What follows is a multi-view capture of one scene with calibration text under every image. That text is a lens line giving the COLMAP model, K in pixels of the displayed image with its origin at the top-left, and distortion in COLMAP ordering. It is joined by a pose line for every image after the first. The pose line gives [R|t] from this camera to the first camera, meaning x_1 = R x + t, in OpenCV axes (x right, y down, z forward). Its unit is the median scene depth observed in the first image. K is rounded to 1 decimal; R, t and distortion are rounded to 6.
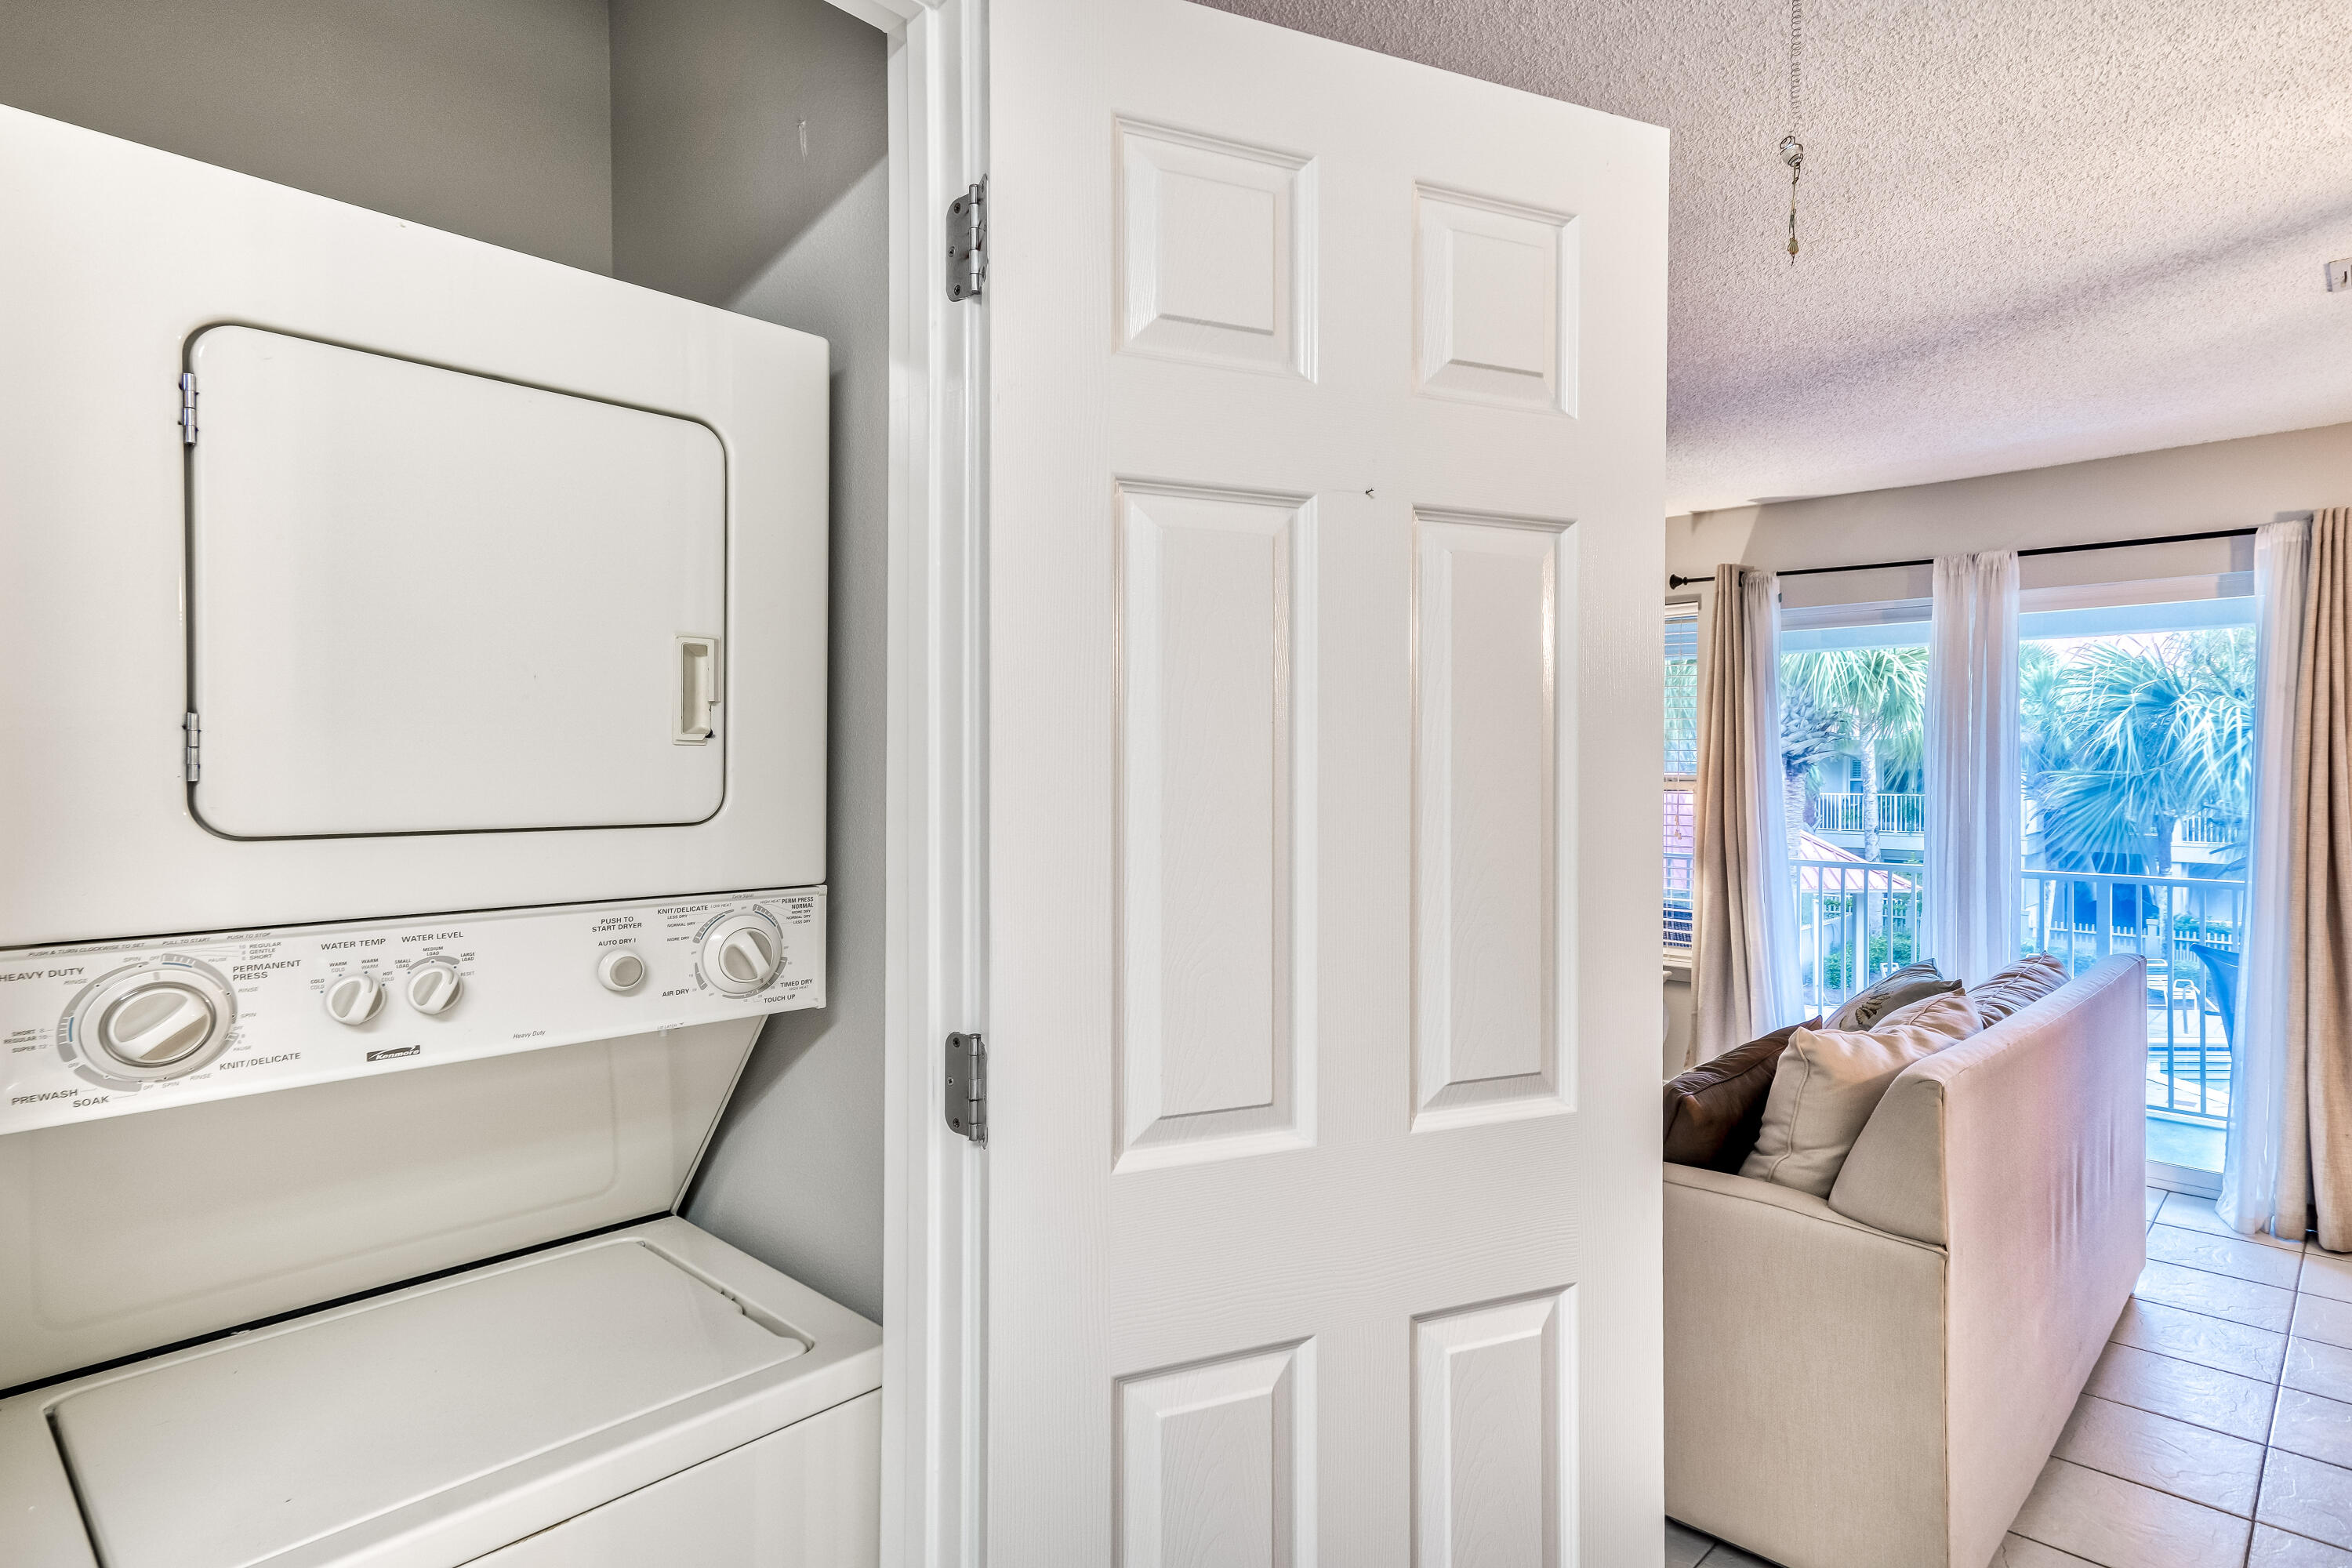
lens RADIAL K [[1221.4, 0, 1268.1], [0, 1221.4, 778.6], [0, 0, 1]] dist [0.017034, 0.002128]
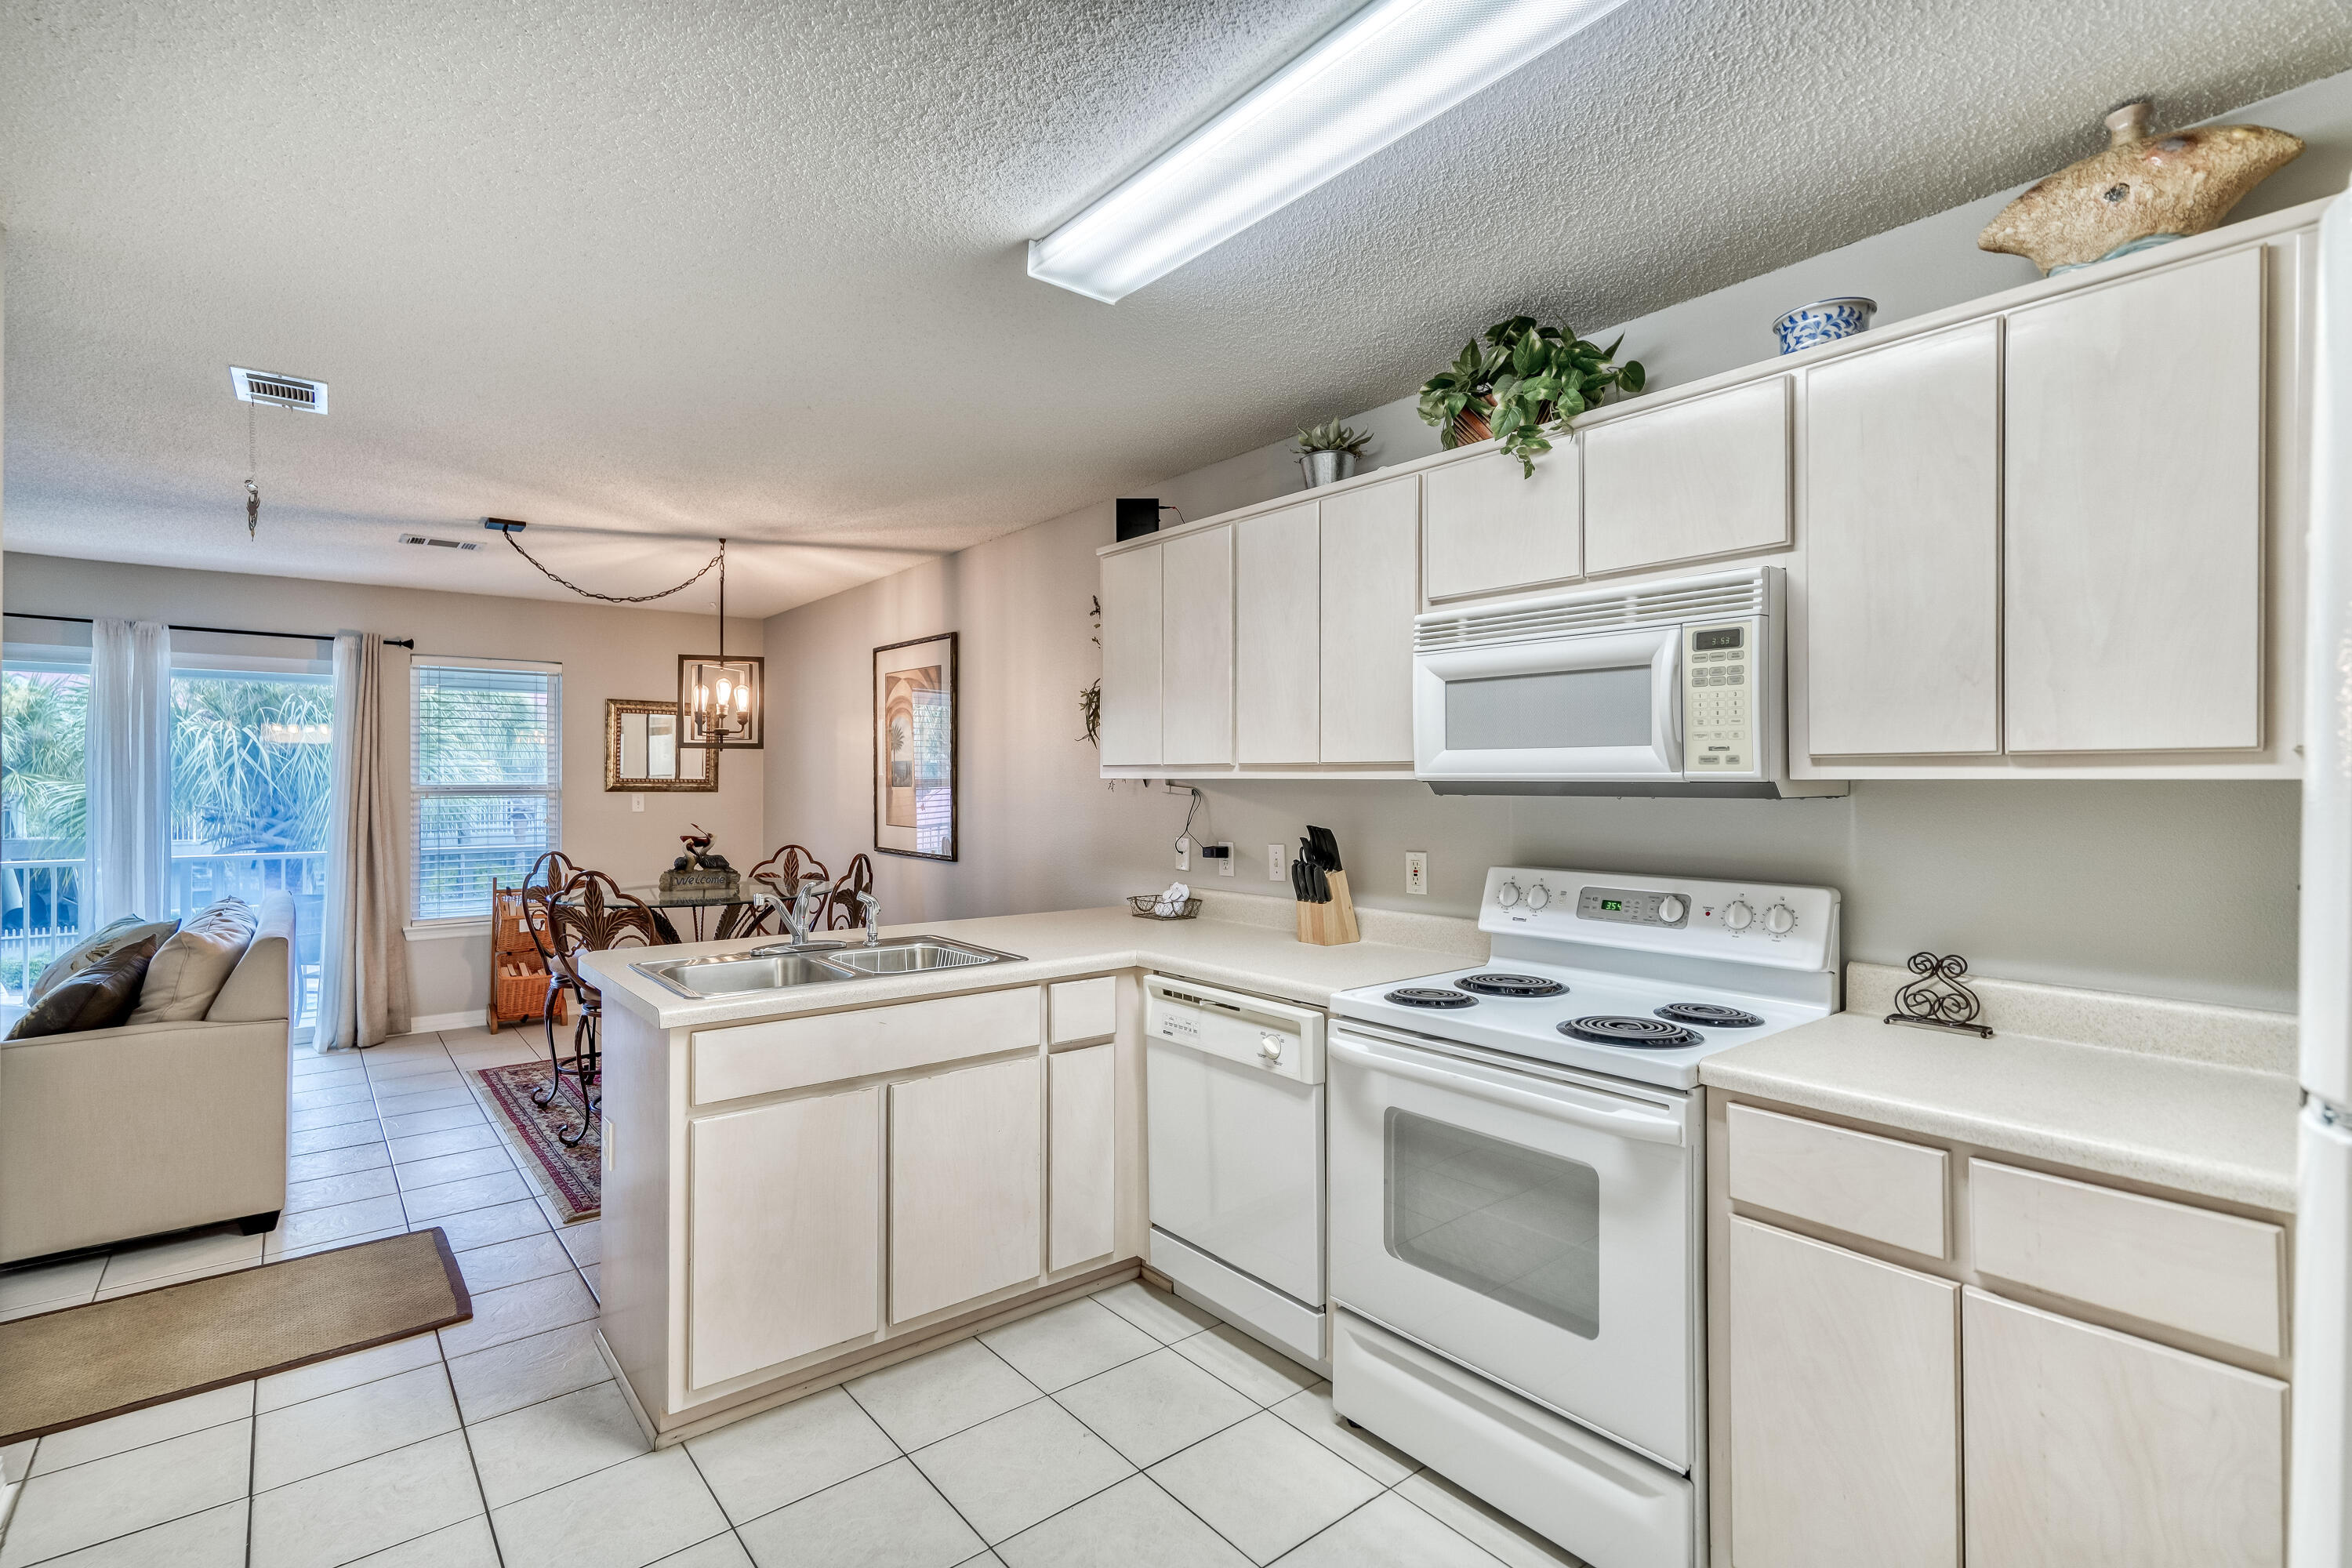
lens RADIAL K [[1093.4, 0, 1147.4], [0, 1093.4, 771.9], [0, 0, 1]] dist [-0.005585, 0.006109]
pose [[0.157905, 0.006028, 0.987436, -0.379418], [0.004275, 0.999968, -0.006788, -0.001868], [-0.987445, 0.005293, 0.157874, -0.258449]]
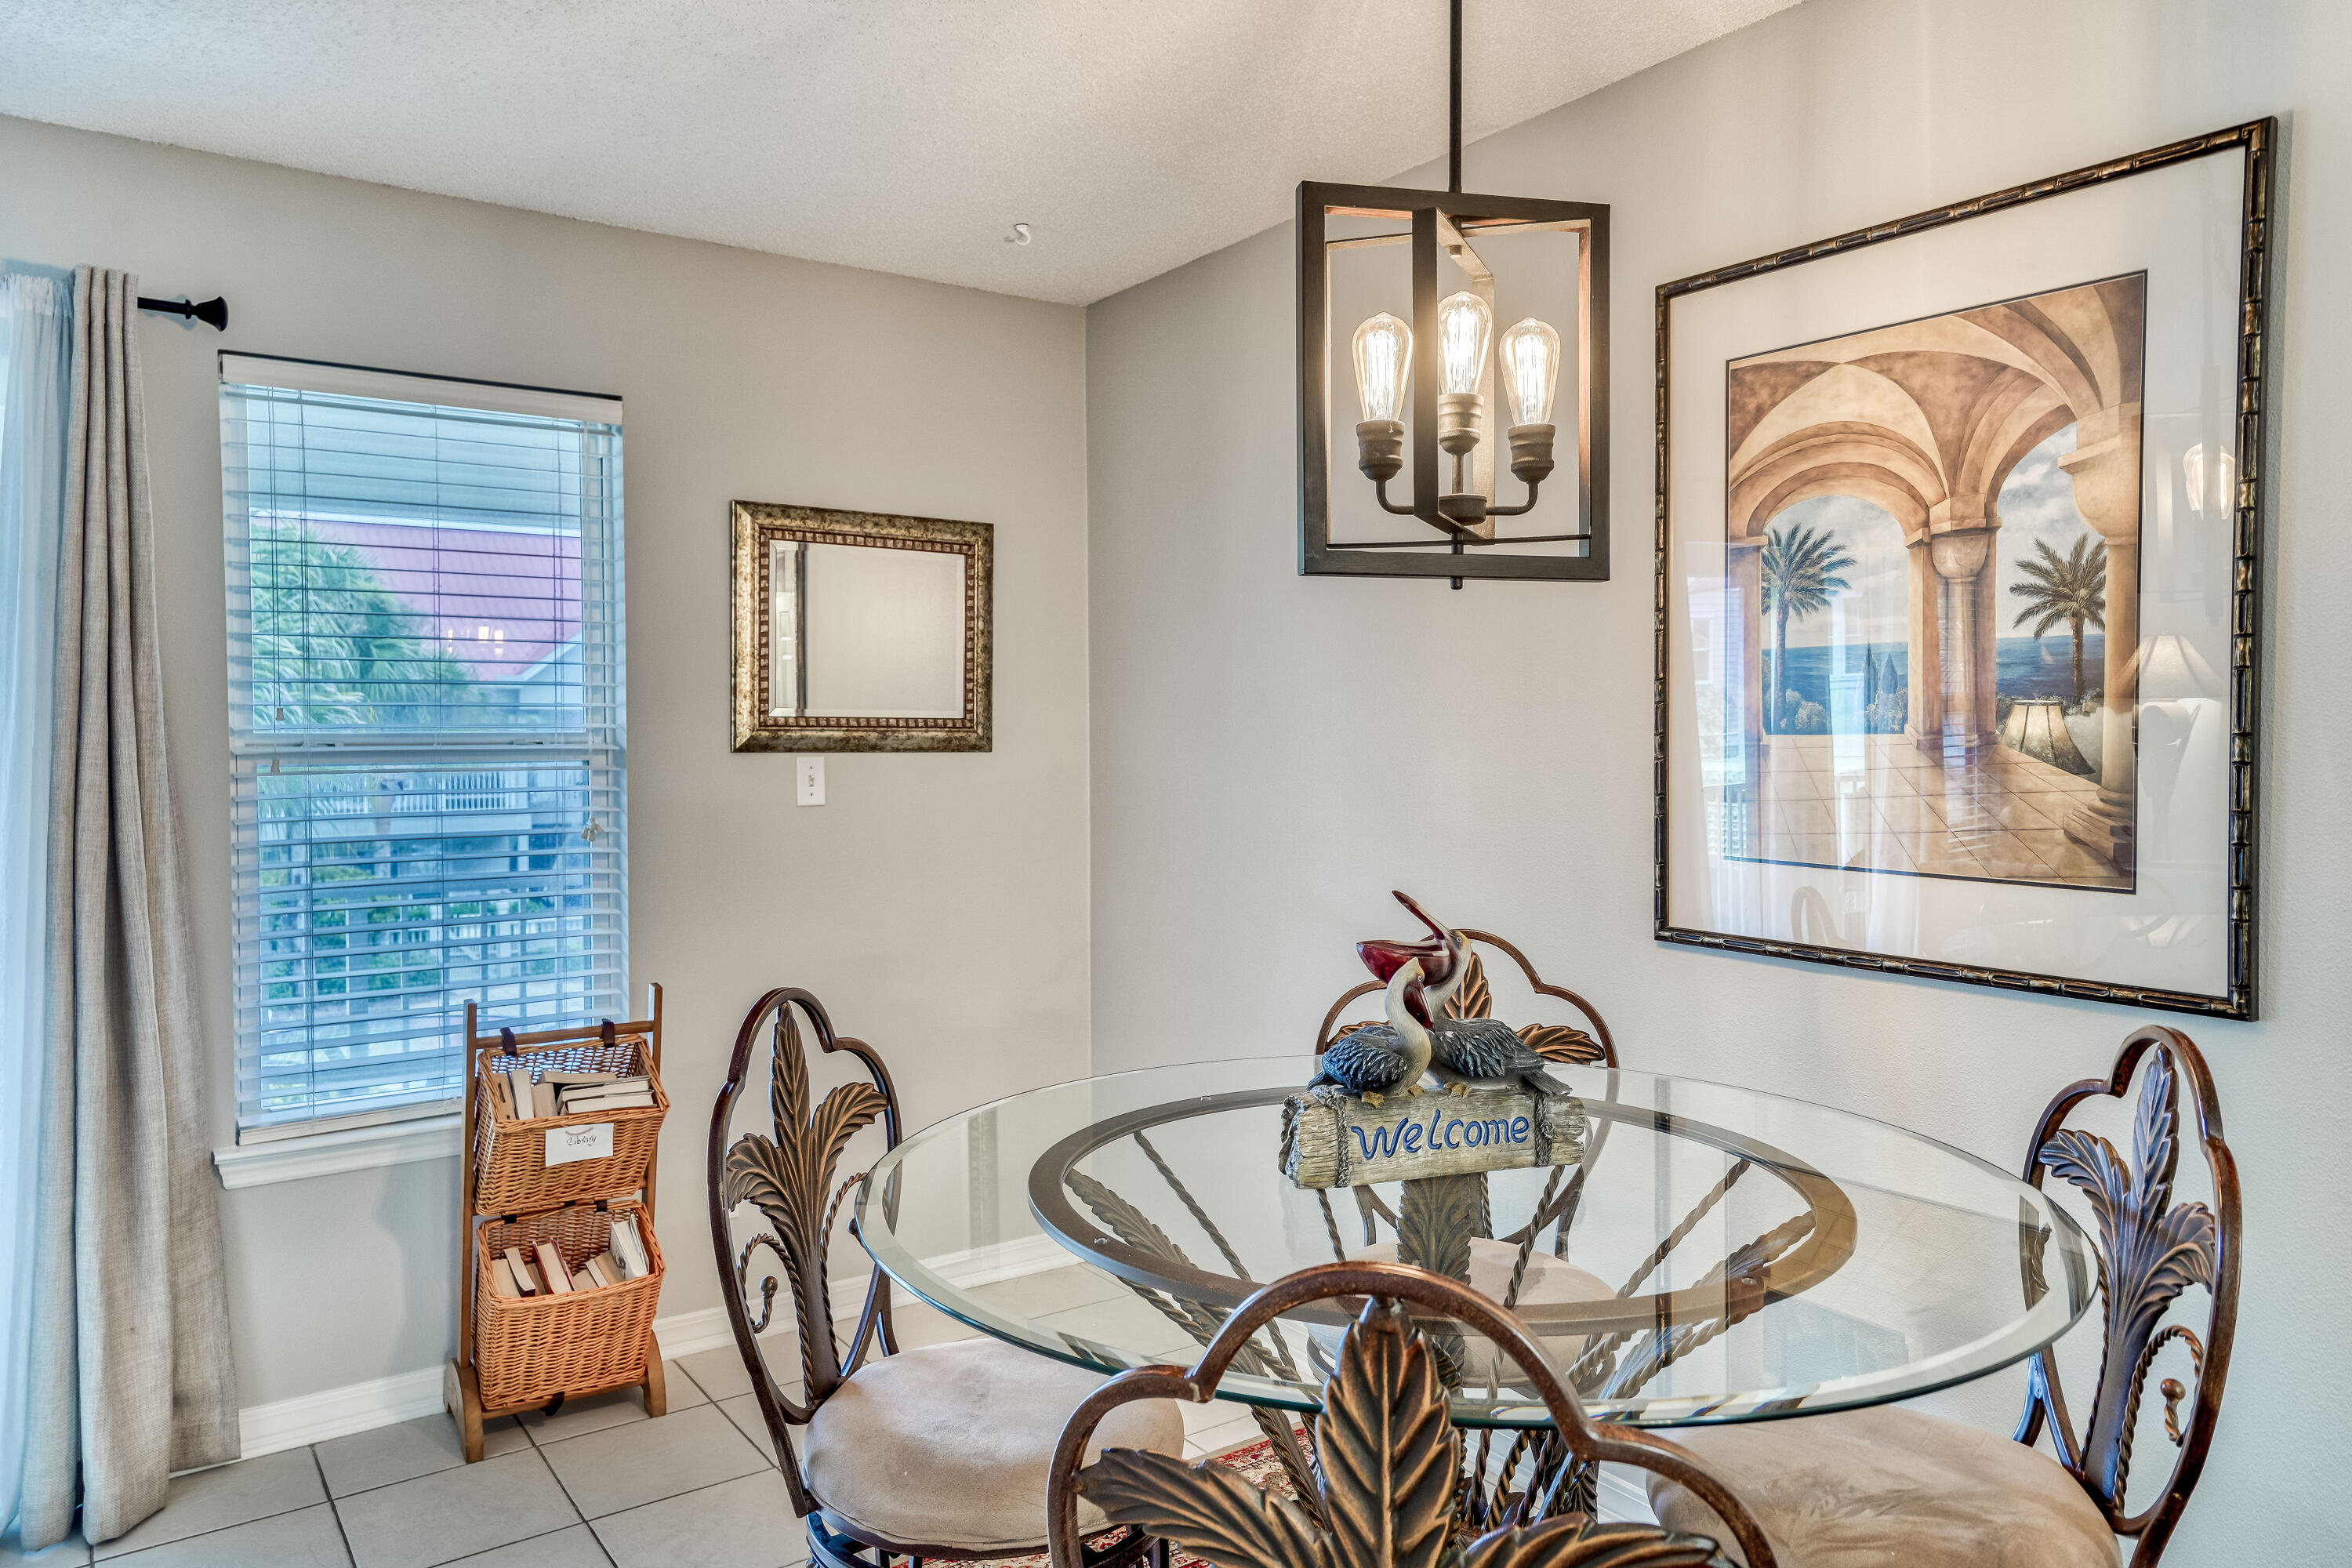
lens RADIAL K [[1613.7, 0, 1139.5], [0, 1613.7, 753.7], [0, 0, 1]] dist [0.020836, 0.003170]
pose [[0.229654, -0.019261, 0.973082, 0.162974], [0.010363, 0.999796, 0.017344, 0.000424], [-0.973217, 0.006101, 0.229807, 0.257706]]
